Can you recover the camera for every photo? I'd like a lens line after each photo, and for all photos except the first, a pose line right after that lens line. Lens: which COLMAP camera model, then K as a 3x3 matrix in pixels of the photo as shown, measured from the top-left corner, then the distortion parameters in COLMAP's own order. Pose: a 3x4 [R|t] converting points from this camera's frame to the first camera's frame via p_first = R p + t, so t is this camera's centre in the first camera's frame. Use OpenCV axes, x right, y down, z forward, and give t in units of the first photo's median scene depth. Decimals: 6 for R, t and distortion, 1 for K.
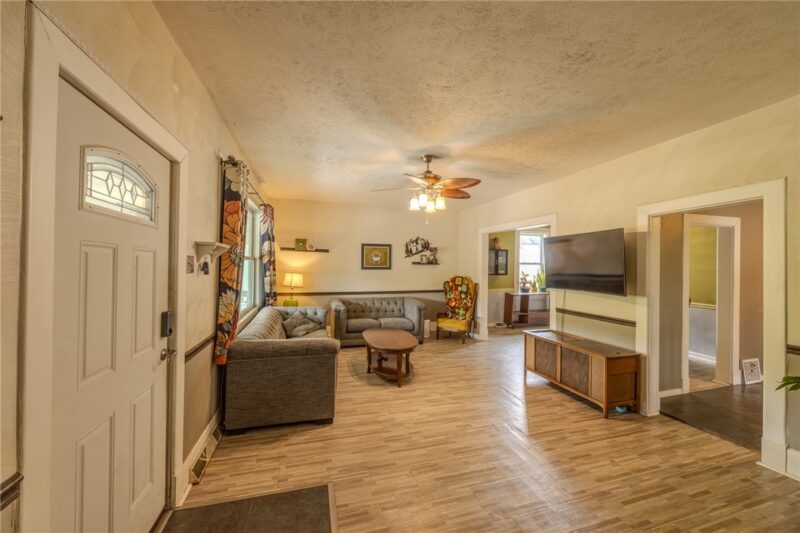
lens RADIAL K [[311.3, 0, 399.8], [0, 311.3, 264.9], [0, 0, 1]] dist [-0.001559, 0.000026]
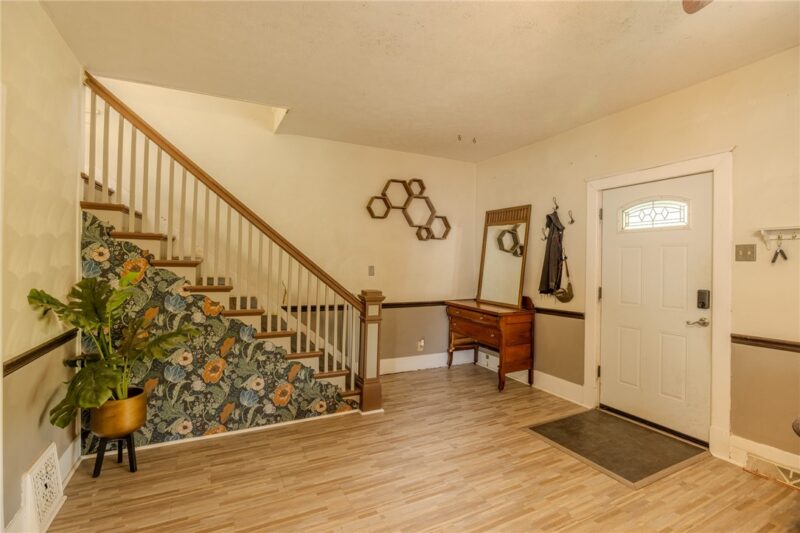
lens RADIAL K [[372.8, 0, 402.8], [0, 372.8, 264.0], [0, 0, 1]] dist [-0.000288, 0.000084]
pose [[-0.984117, -0.014913, -0.176896, 0.449808], [-0.014206, 0.999885, -0.005259, 0.039858], [0.176954, -0.002662, -0.984216, 1.349440]]
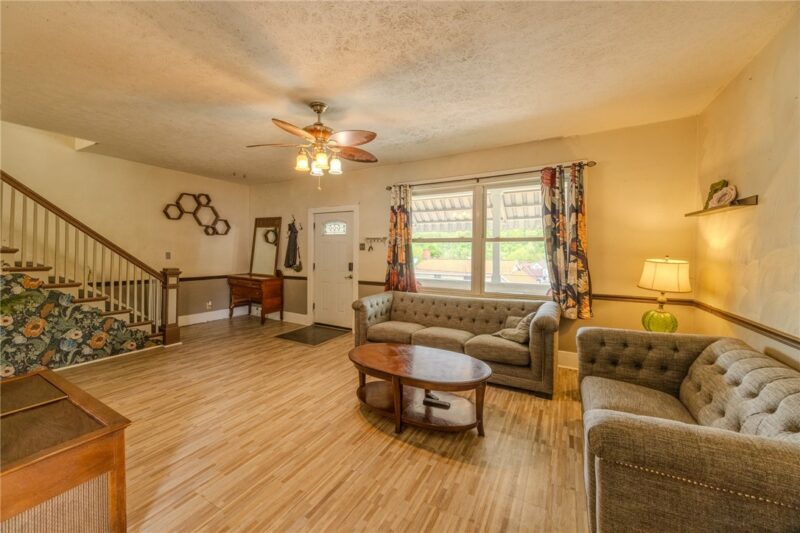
lens RADIAL K [[311.3, 0, 394.0], [0, 311.3, 259.1], [0, 0, 1]] dist [-0.001559, 0.000026]
pose [[-0.727893, 0.001573, -0.685689, 0.580260], [-0.011097, 0.999839, 0.014073, 0.040752], [0.685601, 0.017853, -0.727758, 1.999033]]
